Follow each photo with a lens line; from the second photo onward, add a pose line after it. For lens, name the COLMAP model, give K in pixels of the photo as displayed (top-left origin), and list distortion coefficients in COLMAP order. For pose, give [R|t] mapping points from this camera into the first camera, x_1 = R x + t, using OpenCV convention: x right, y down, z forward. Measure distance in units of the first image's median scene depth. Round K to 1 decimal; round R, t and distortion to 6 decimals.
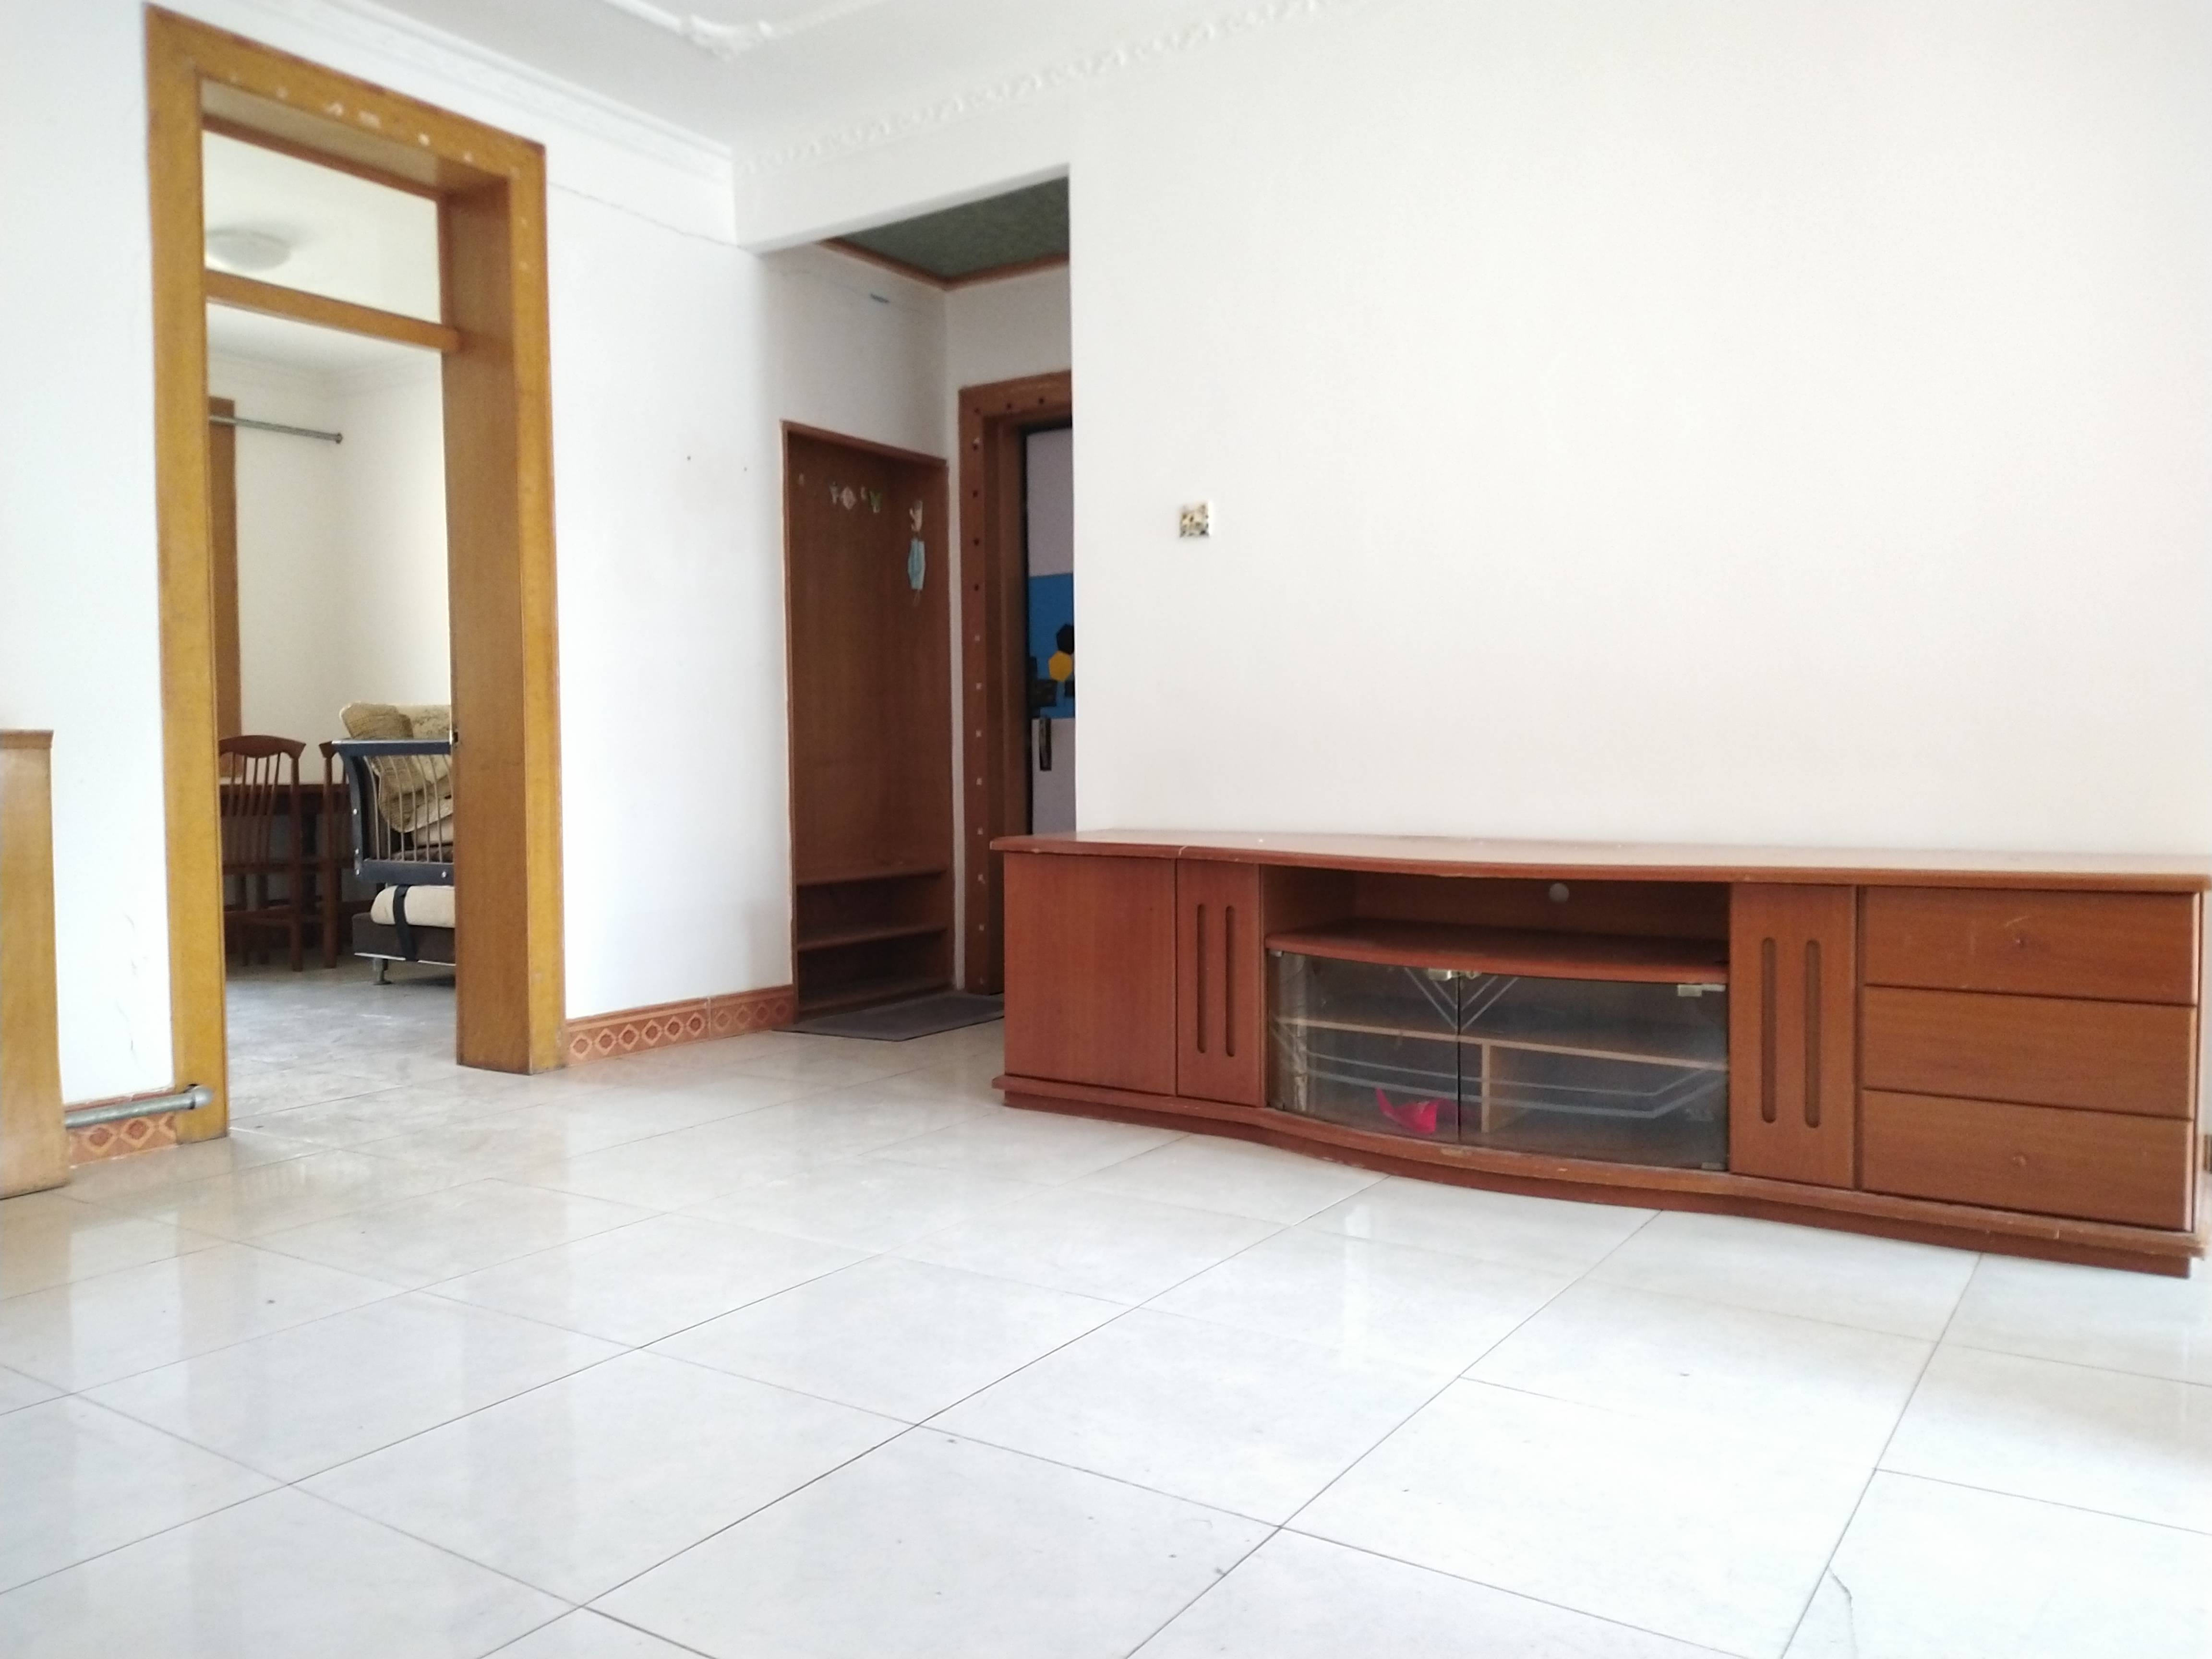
lens RADIAL K [[1679.8, 0, 1098.3], [0, 1679.8, 833.6], [0, 0, 1]] dist [0.159810, -0.209585]
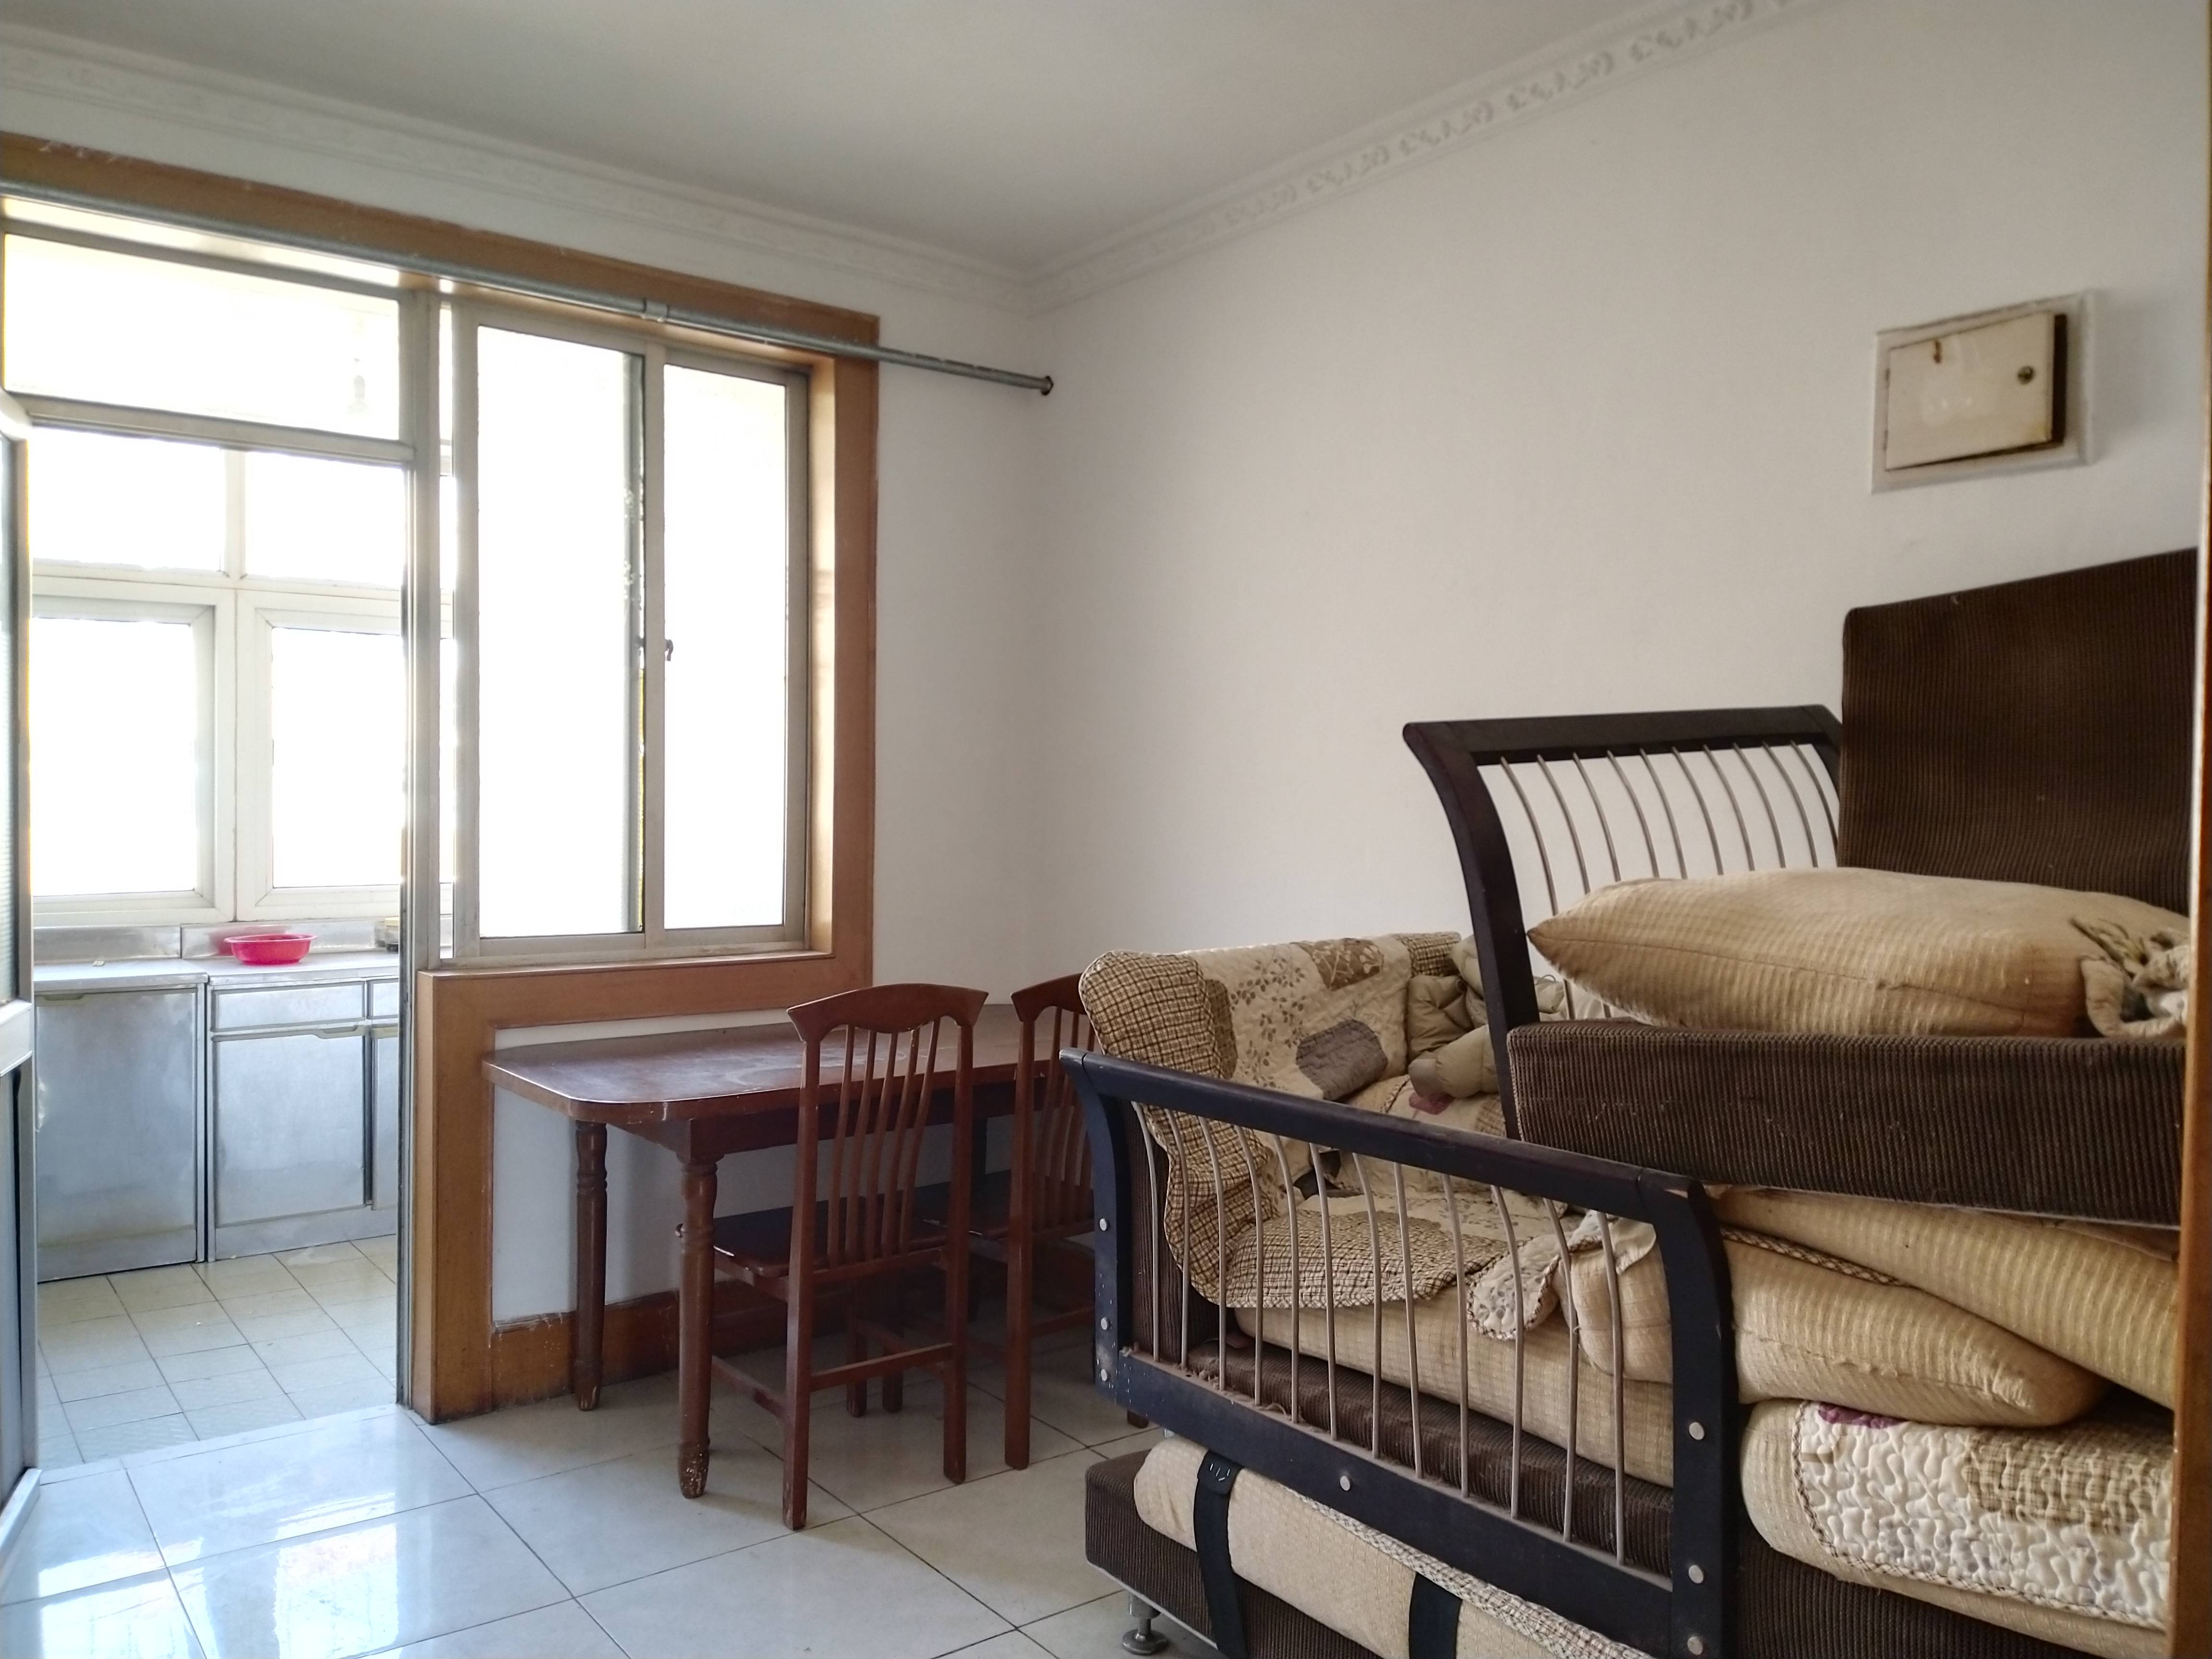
lens RADIAL K [[1679.8, 0, 1098.3], [0, 1679.8, 833.6], [0, 0, 1]] dist [0.159810, -0.209585]
pose [[0.942165, 0.015635, -0.334786, -0.283643], [-0.022193, 0.999629, -0.015772, -0.092018], [0.334415, 0.022290, 0.942162, 0.585479]]
